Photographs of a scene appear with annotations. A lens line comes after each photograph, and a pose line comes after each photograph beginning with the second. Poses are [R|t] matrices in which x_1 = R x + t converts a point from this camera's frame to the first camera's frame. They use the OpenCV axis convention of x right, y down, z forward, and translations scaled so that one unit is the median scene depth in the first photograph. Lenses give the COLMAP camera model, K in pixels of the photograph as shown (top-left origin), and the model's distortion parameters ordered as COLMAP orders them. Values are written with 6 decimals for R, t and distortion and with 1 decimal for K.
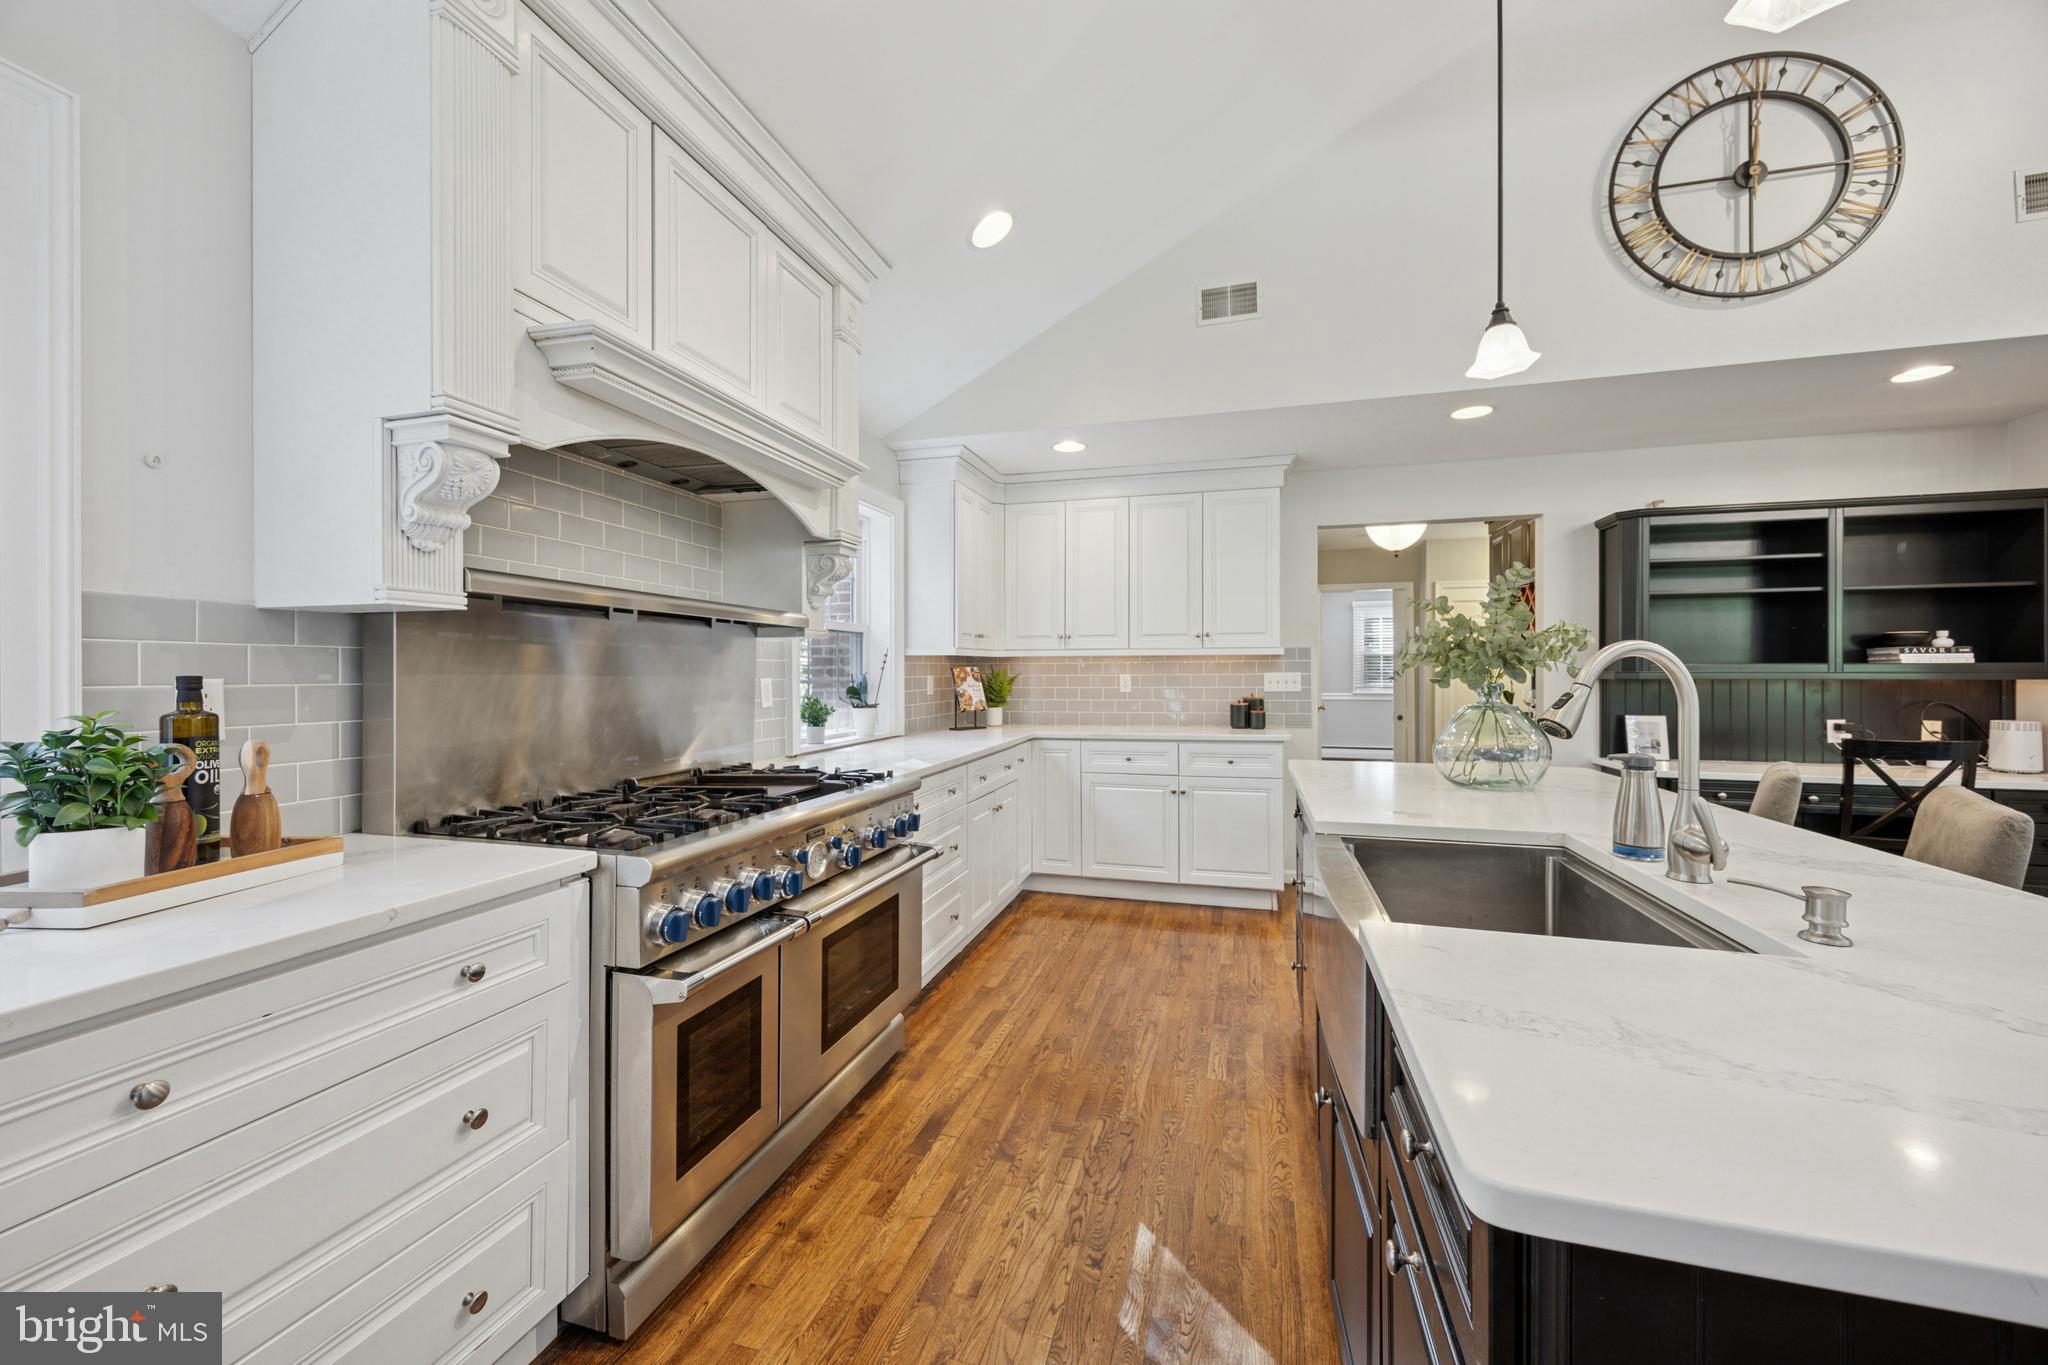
lens RADIAL K [[781.7, 0, 1026.0], [0, 781.7, 676.6], [0, 0, 1]] dist [-0.002960, 0.001018]
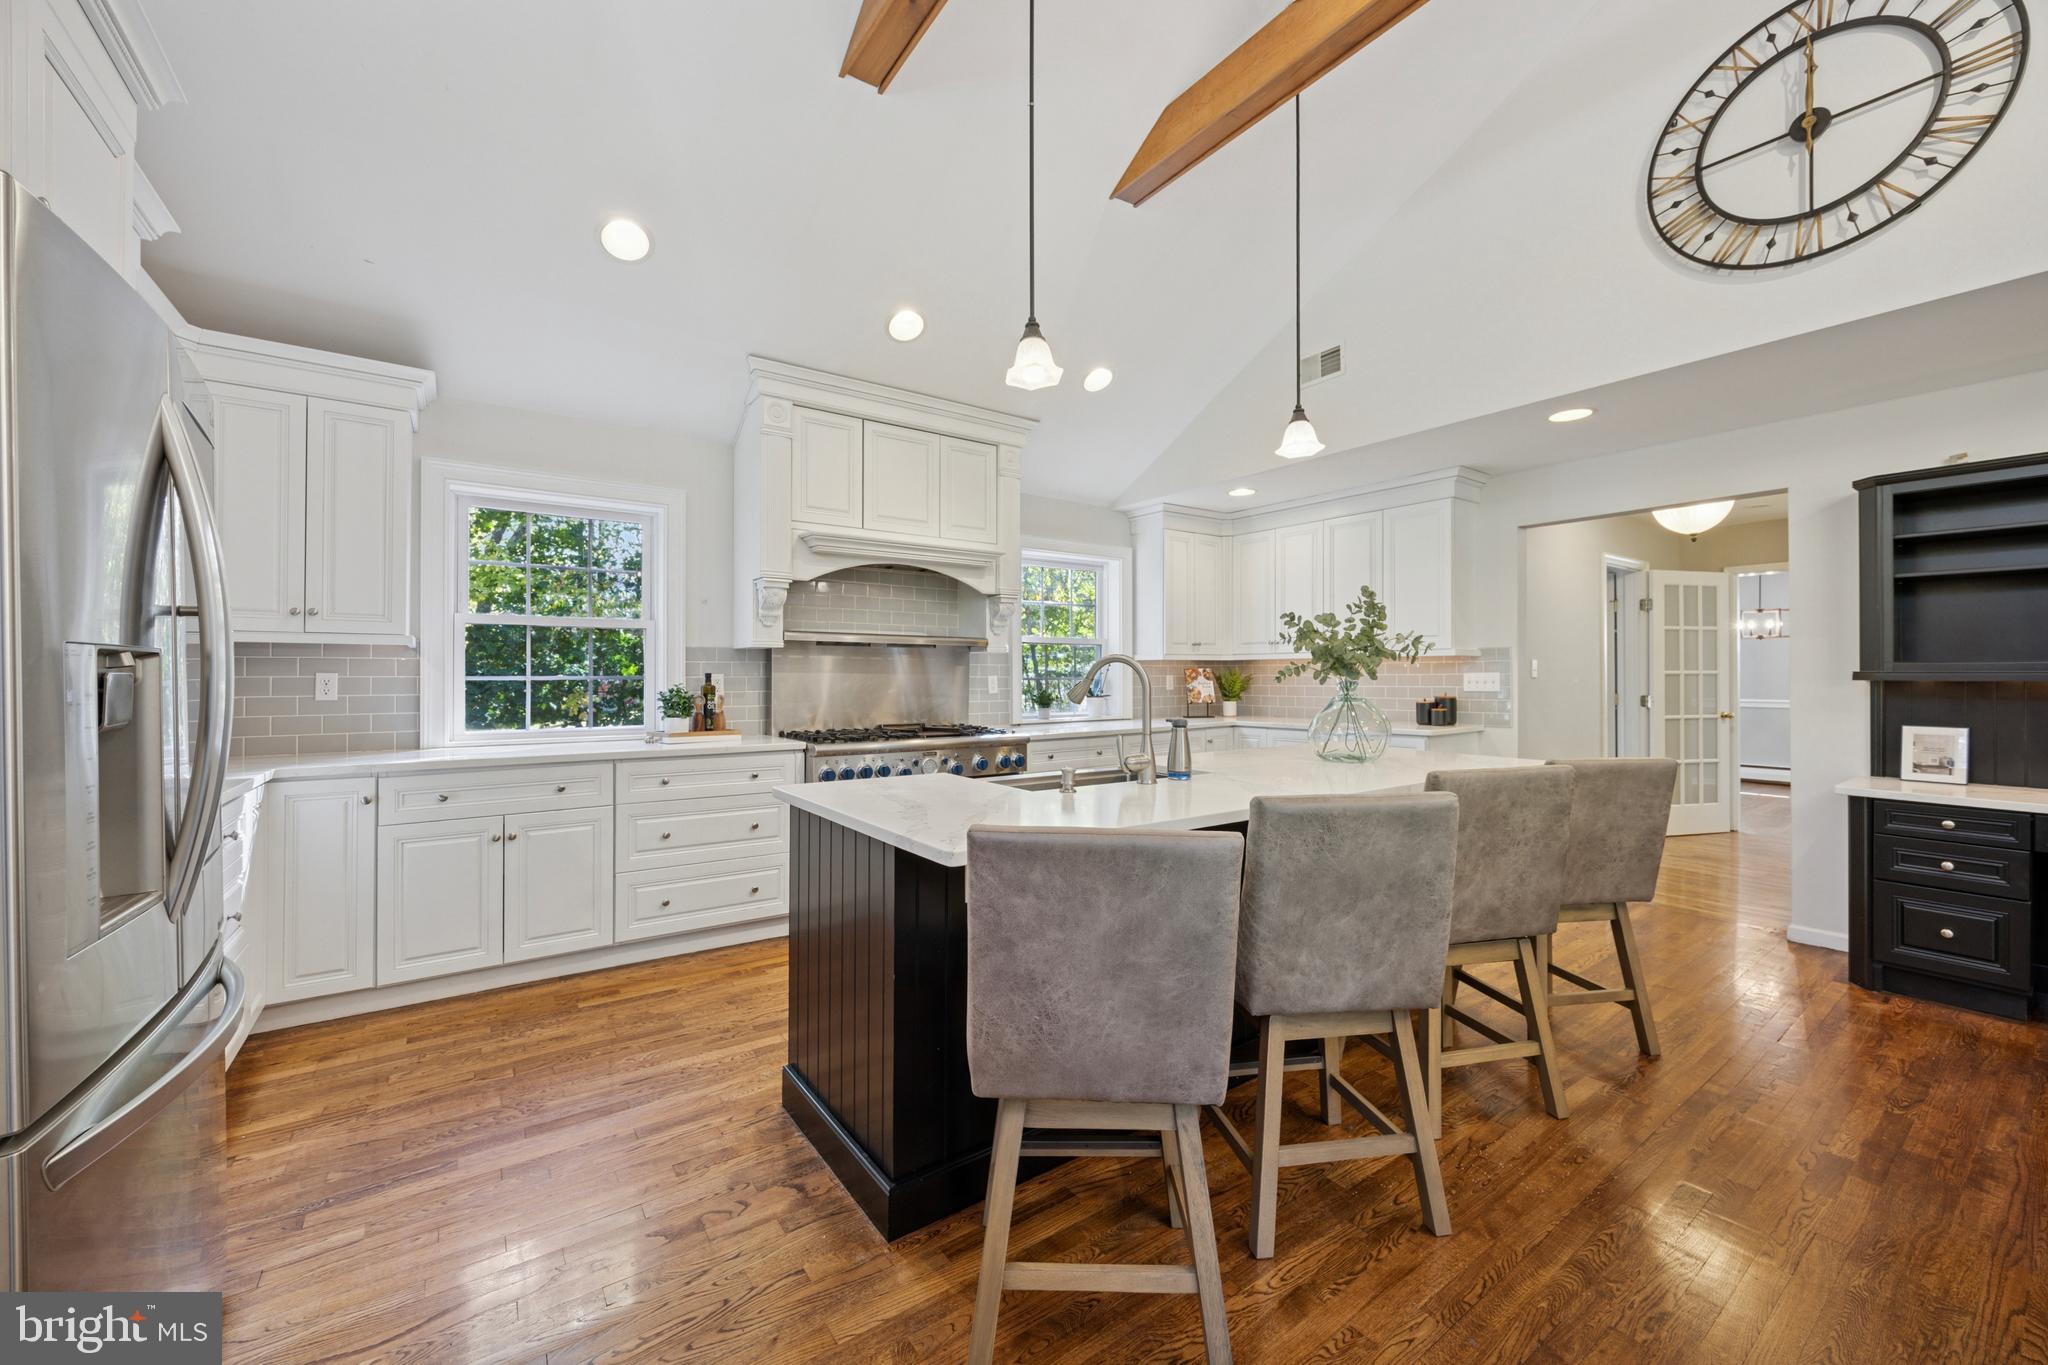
lens RADIAL K [[781.7, 0, 1020.2], [0, 781.7, 672.4], [0, 0, 1]] dist [-0.002960, 0.001018]
pose [[0.787776, 0.000120, -0.615962, 0.743464], [-0.004550, 0.999974, -0.005625, 0.004094], [0.615945, 0.007234, 0.787756, -0.273249]]
